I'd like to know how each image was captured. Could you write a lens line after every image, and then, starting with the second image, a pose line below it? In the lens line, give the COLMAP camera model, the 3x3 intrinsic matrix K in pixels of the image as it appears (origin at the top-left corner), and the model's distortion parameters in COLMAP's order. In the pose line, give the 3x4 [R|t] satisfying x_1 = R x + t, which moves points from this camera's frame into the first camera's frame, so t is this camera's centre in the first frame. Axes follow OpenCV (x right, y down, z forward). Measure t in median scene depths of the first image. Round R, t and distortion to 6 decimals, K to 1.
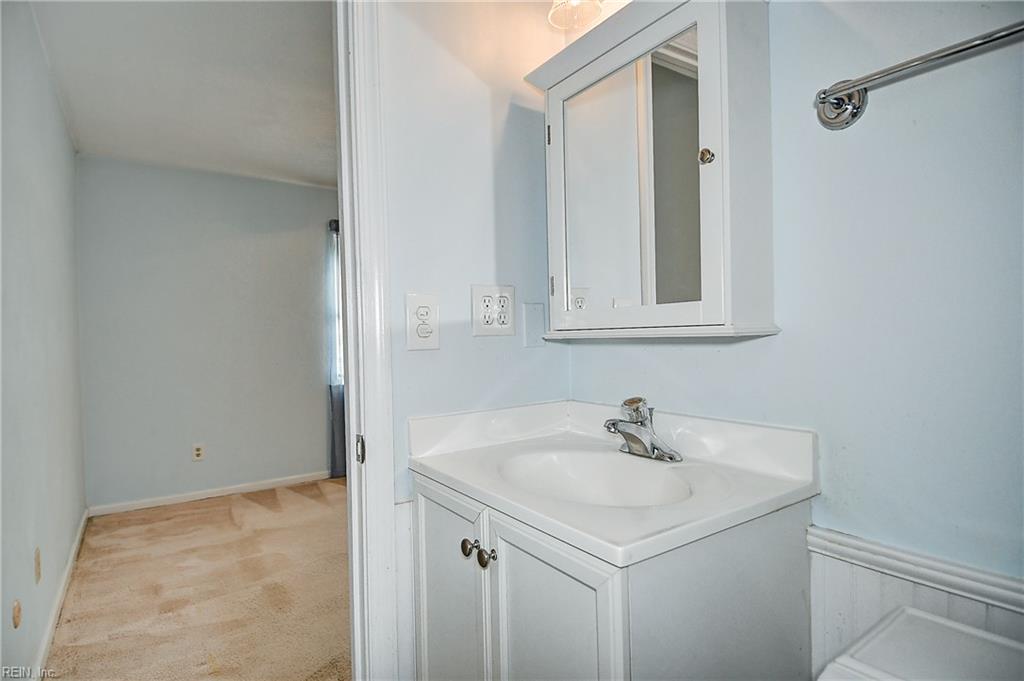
lens RADIAL K [[535.4, 0, 512.0], [0, 535.4, 340.5], [0, 0, 1]] dist [0.047215, -0.051456]
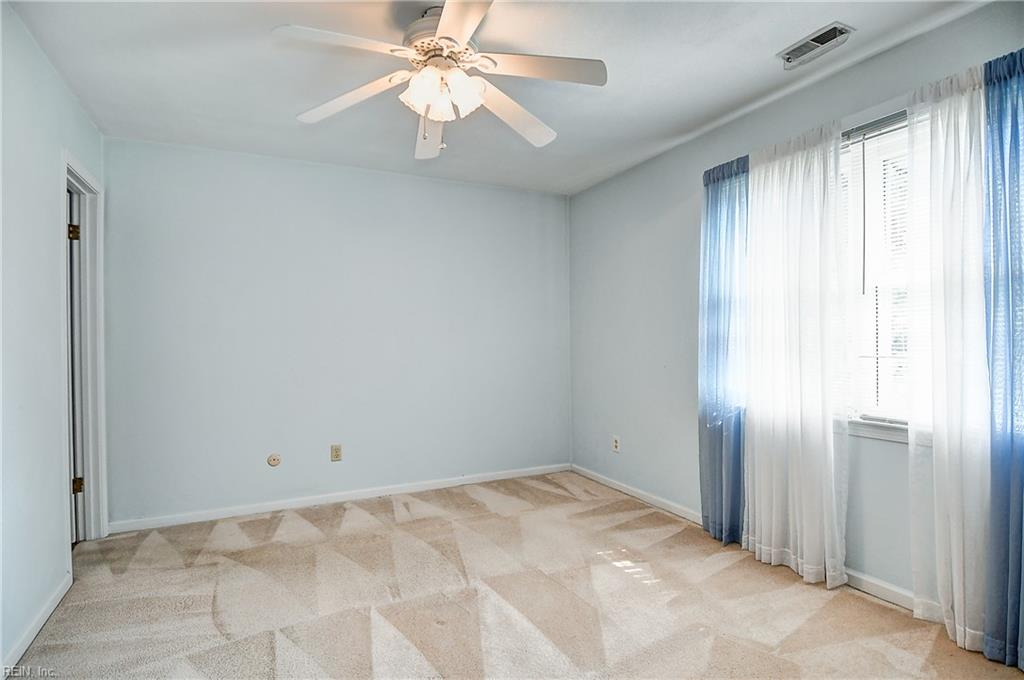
lens RADIAL K [[540.0, 0, 510.0], [0, 540.0, 340.4], [0, 0, 1]] dist [0.051164, -0.052284]
pose [[-0.168373, 0.022054, -0.985477, 0.552147], [0.009766, 0.999738, 0.020704, -0.020629], [0.985675, -0.006138, -0.168544, 1.105921]]
